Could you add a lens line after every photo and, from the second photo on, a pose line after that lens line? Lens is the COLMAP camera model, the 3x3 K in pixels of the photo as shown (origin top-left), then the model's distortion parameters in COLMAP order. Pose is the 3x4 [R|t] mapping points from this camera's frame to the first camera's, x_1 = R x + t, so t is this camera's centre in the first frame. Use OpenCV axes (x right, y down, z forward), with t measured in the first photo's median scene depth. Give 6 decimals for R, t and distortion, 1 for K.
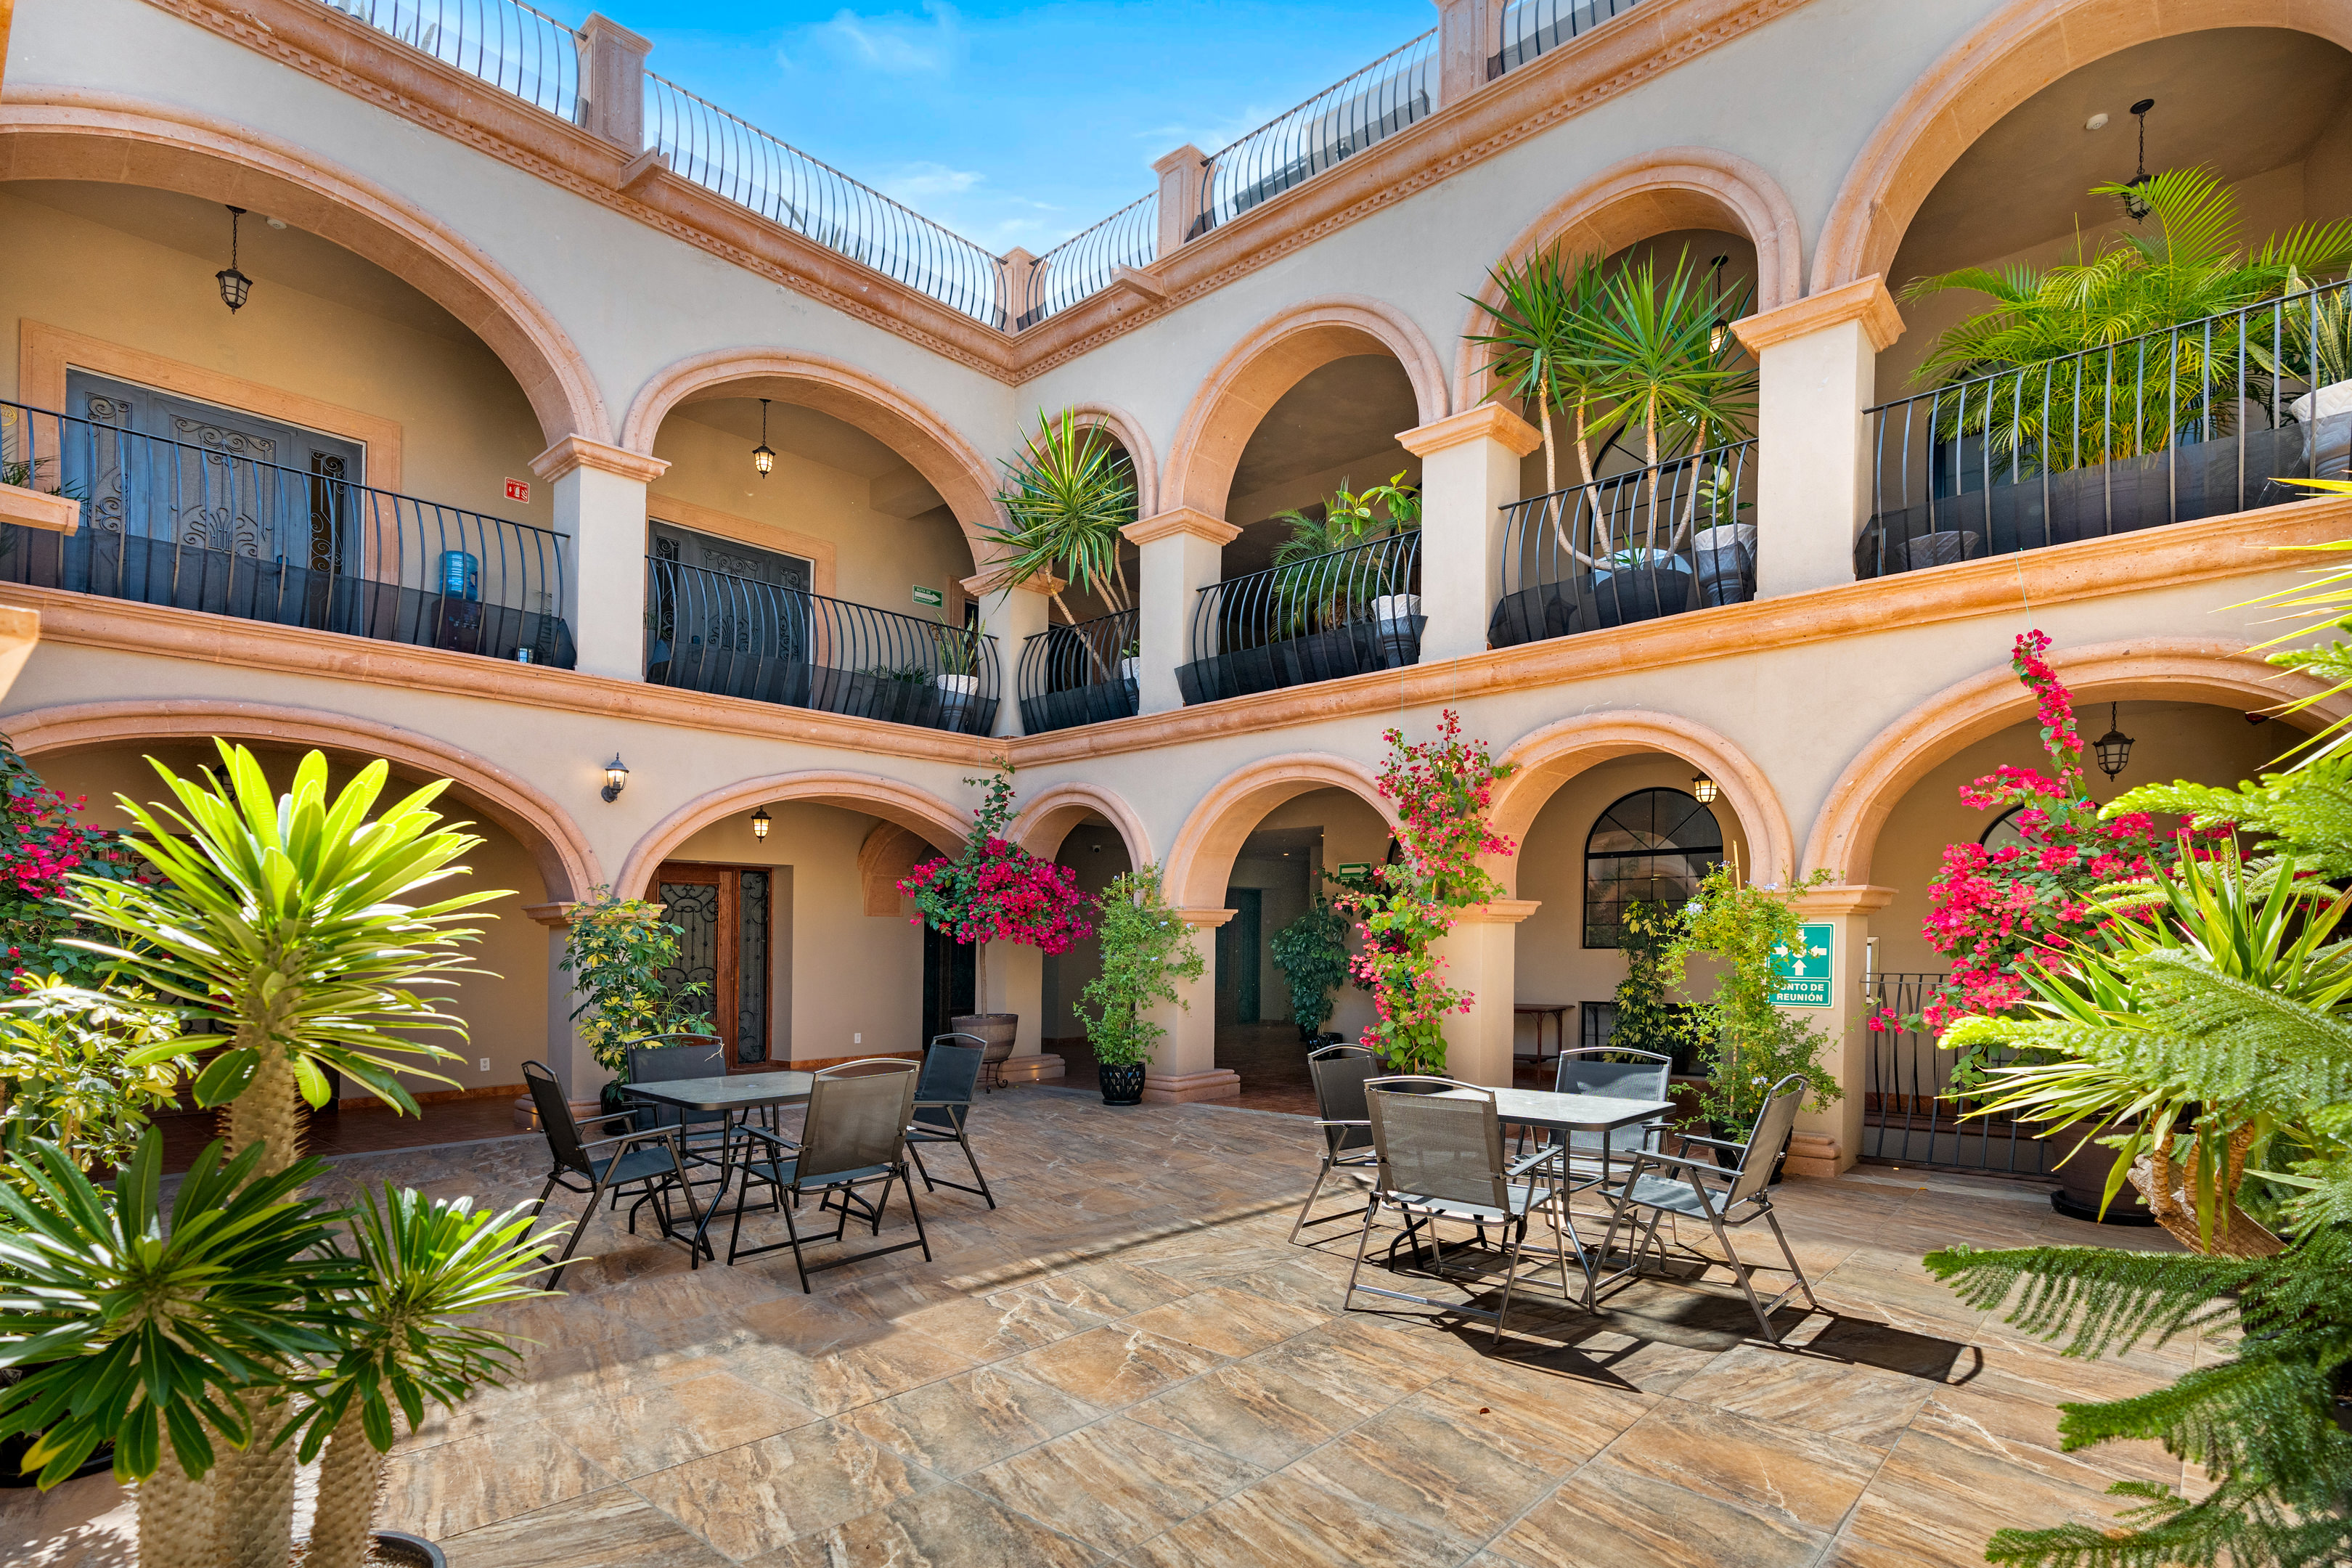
lens RADIAL K [[1209.7, 0, 1177.4], [0, 1209.7, 917.2], [0, 0, 1]] dist [0.000805, 0.000809]
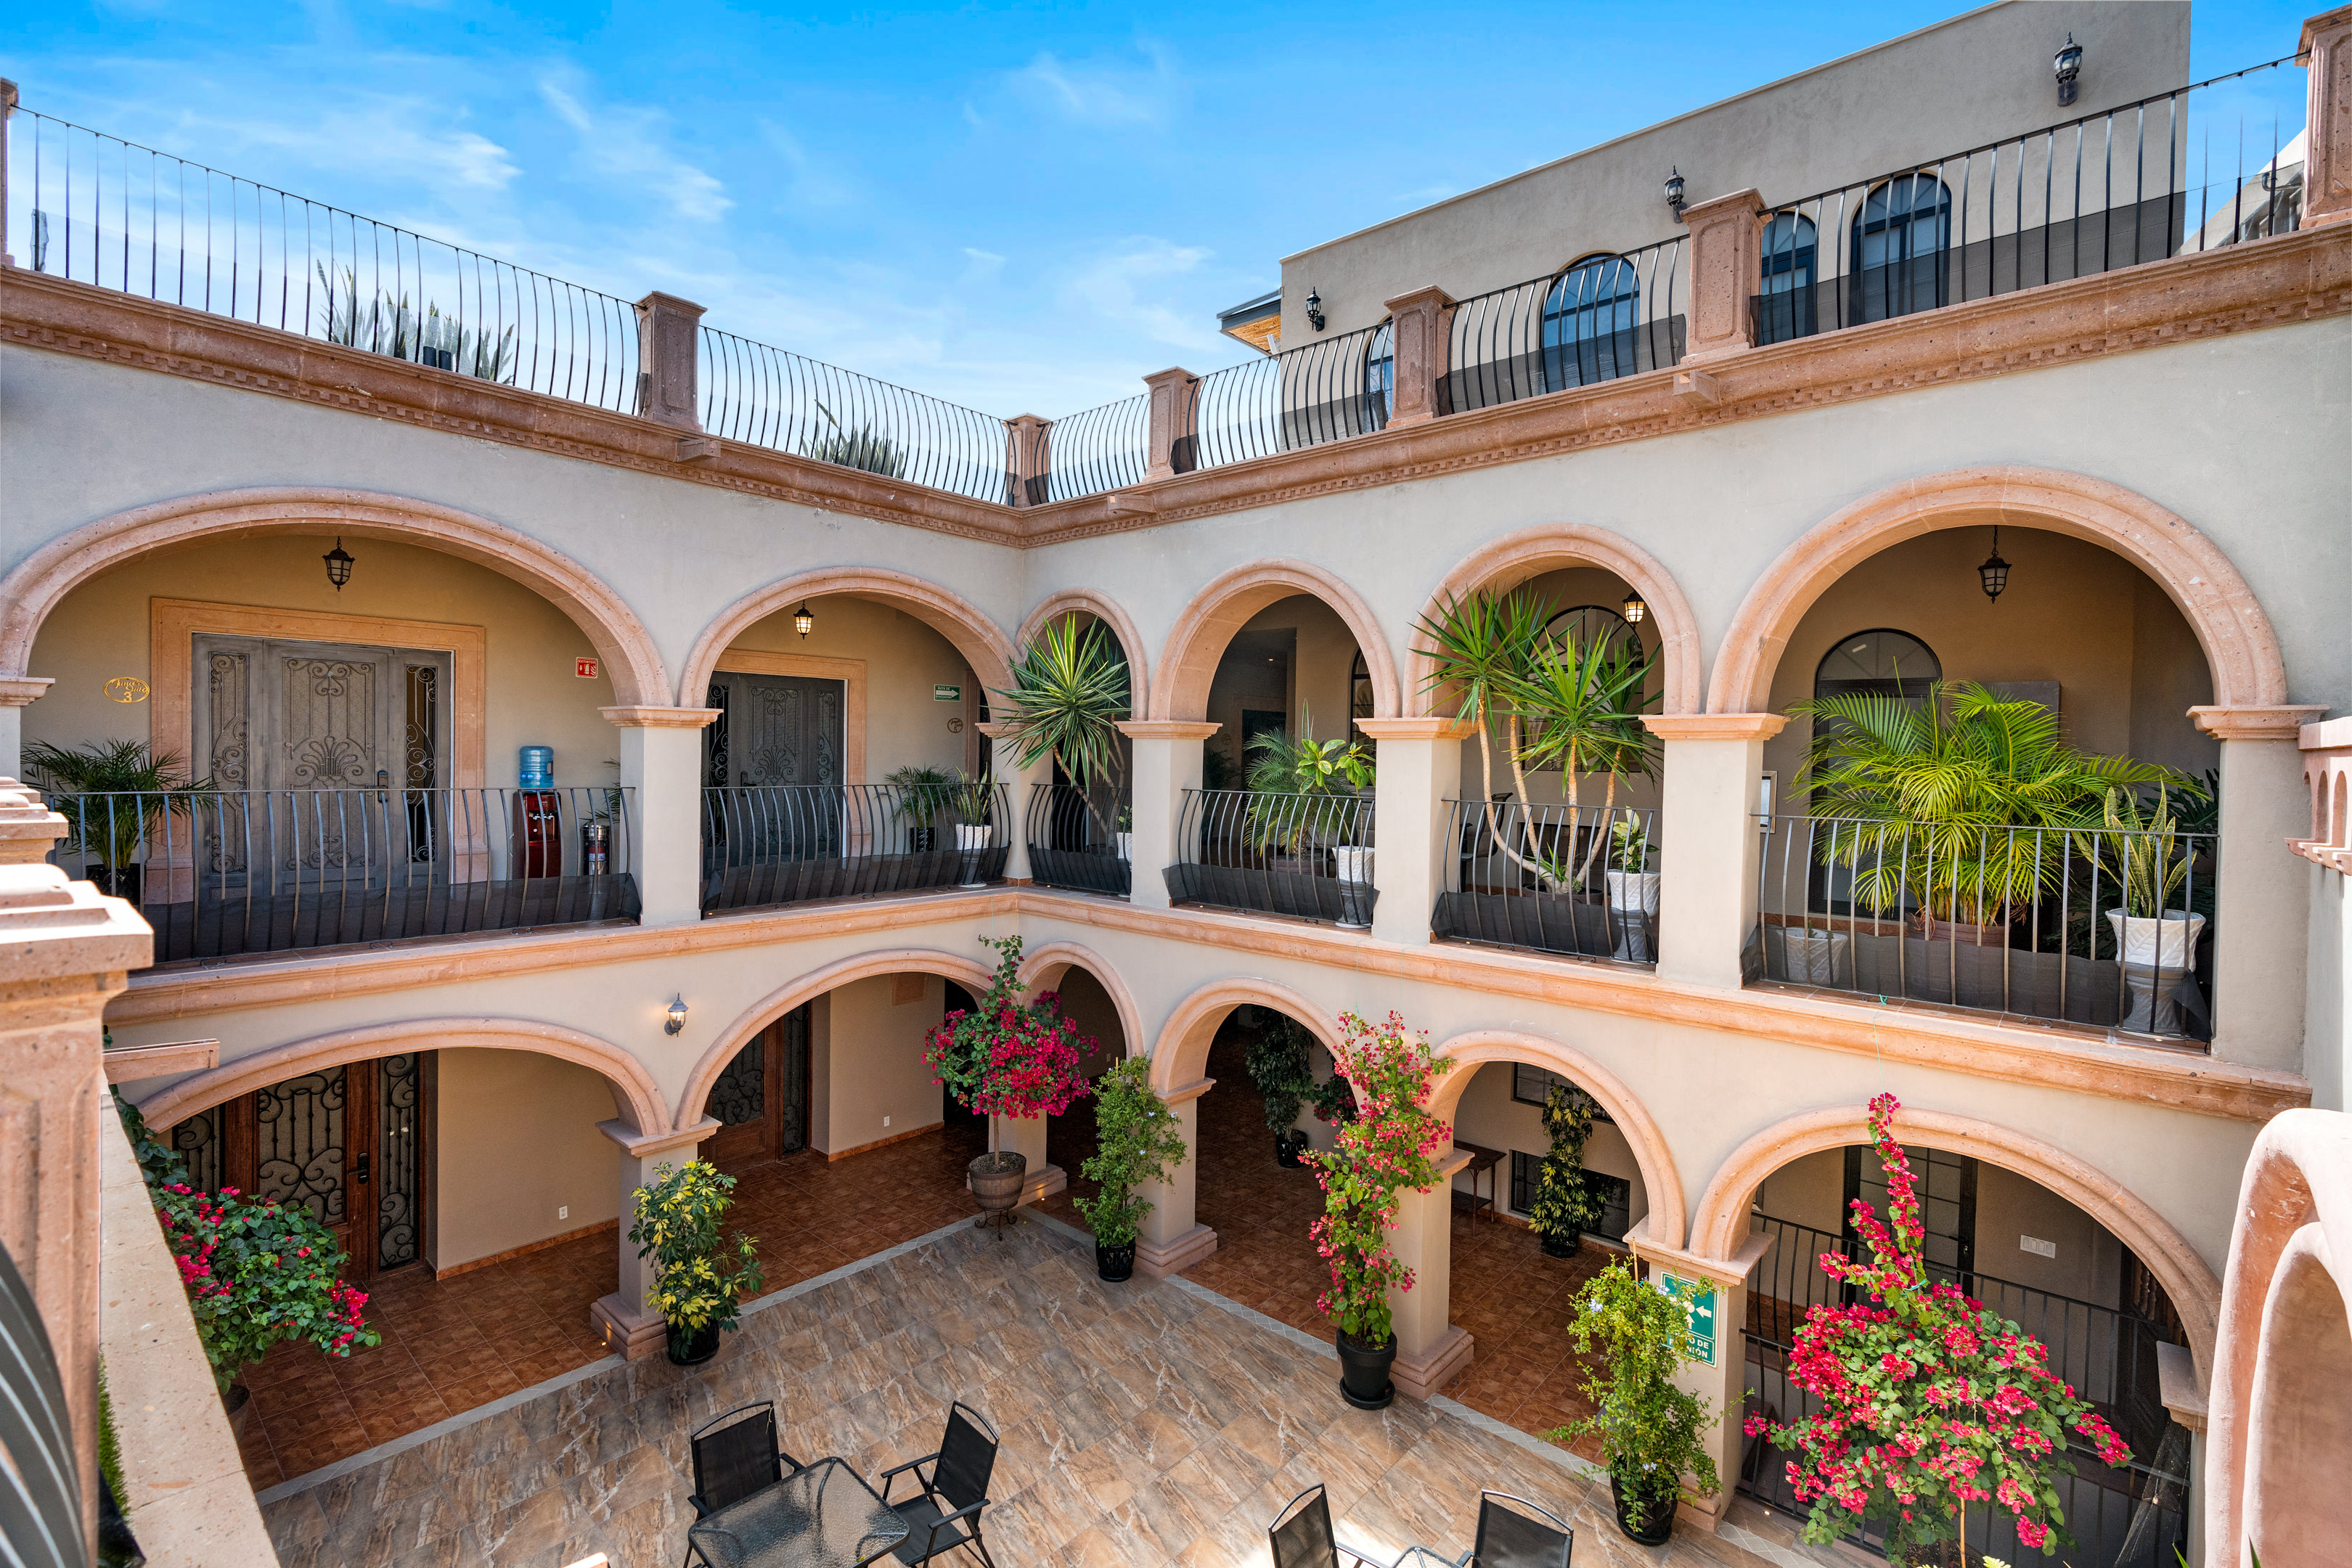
lens RADIAL K [[1068.9, 0, 1176.0], [0, 1068.9, 784.0], [0, 0, 1]] dist [-0.000069, 0.000601]
pose [[0.999972, 0.003431, 0.006710, 0.004160], [-0.003575, 0.999760, 0.021607, -0.318240], [-0.006635, -0.021630, 0.999744, -0.016323]]
